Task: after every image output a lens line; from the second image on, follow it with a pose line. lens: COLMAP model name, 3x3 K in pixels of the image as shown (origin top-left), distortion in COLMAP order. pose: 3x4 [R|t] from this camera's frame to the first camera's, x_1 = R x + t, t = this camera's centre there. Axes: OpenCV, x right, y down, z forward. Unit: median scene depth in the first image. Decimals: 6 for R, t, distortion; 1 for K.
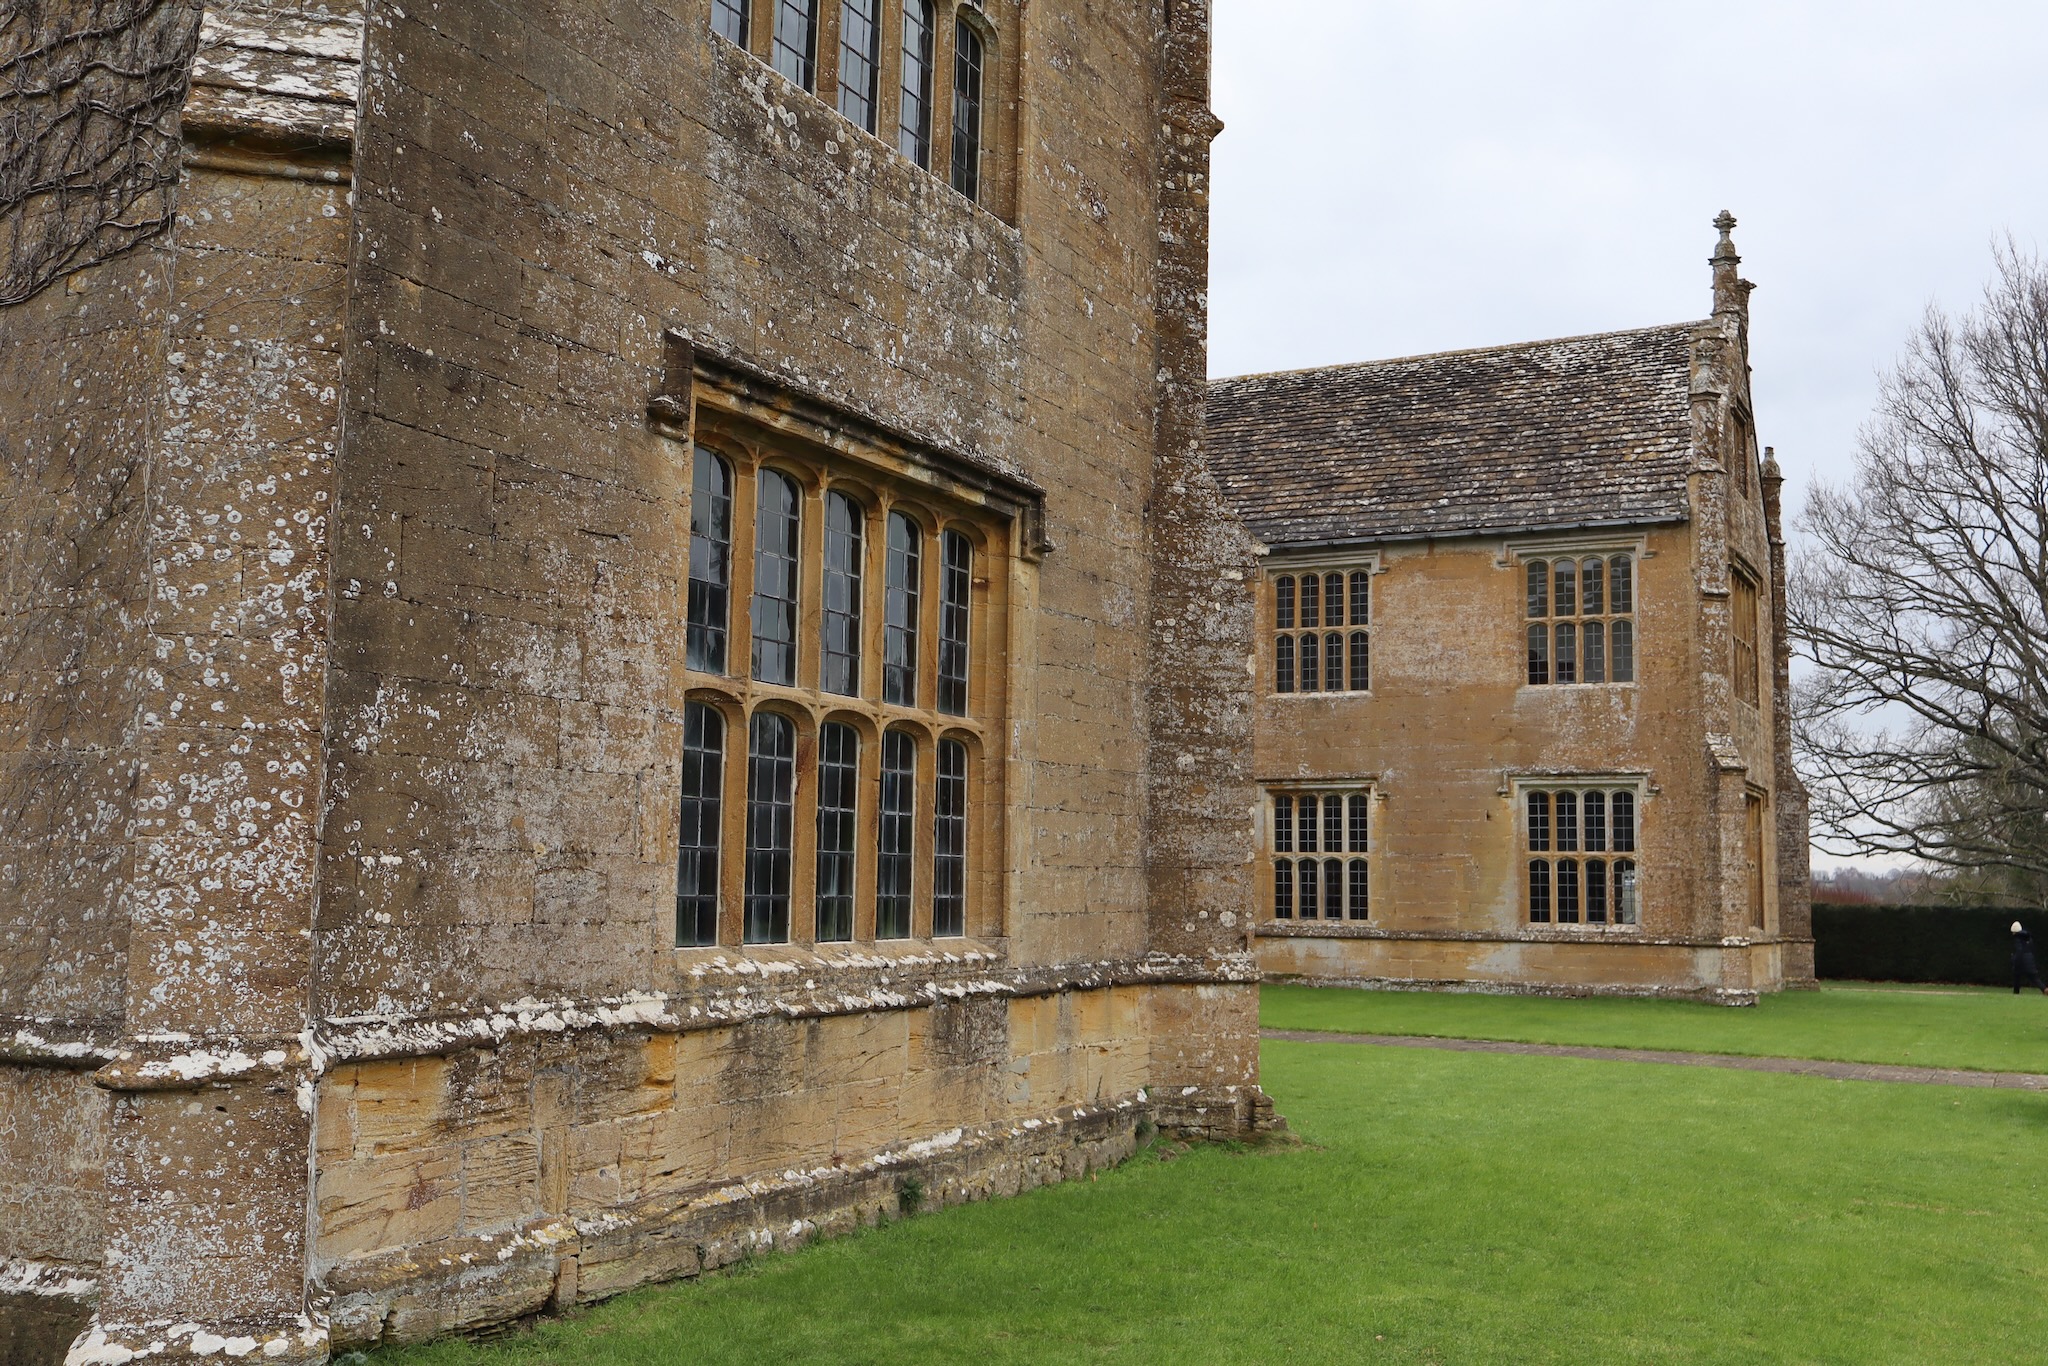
lens RADIAL K [[1990.4, 0, 1024.0], [0, 1990.4, 683.0], [0, 0, 1]] dist [0.004439, 0.011045]
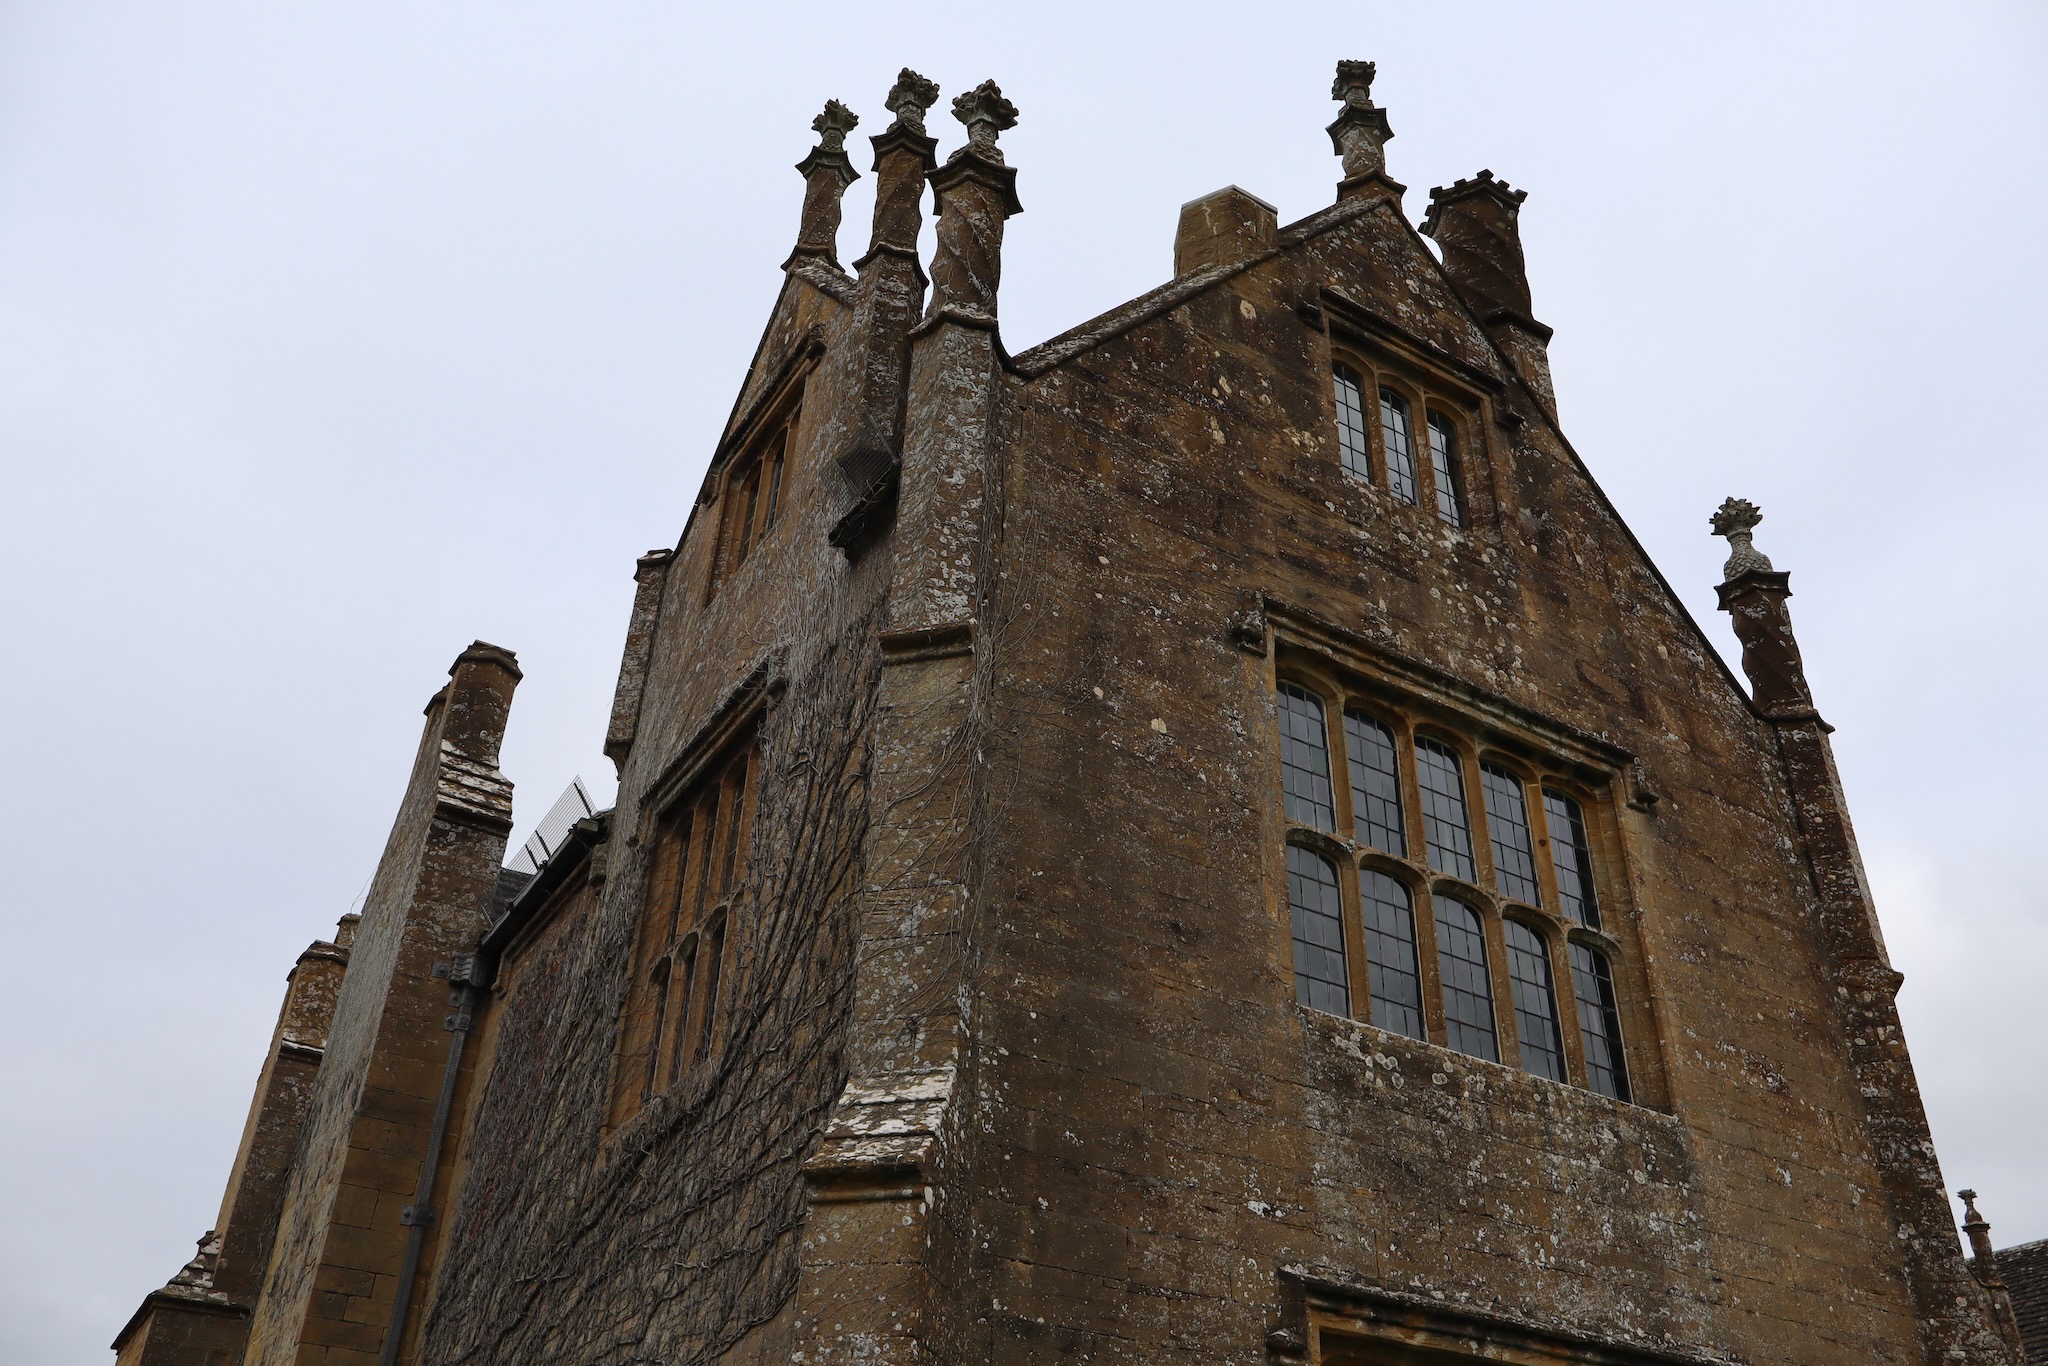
lens RADIAL K [[1694.7, 0, 1024.0], [0, 1694.7, 683.0], [0, 0, 1]] dist [0.002564, 0.001276]
pose [[0.858270, -0.281068, -0.429388, 0.188931], [0.042353, 0.872627, -0.486547, -0.002351], [0.511449, 0.399402, 0.760854, 0.042866]]
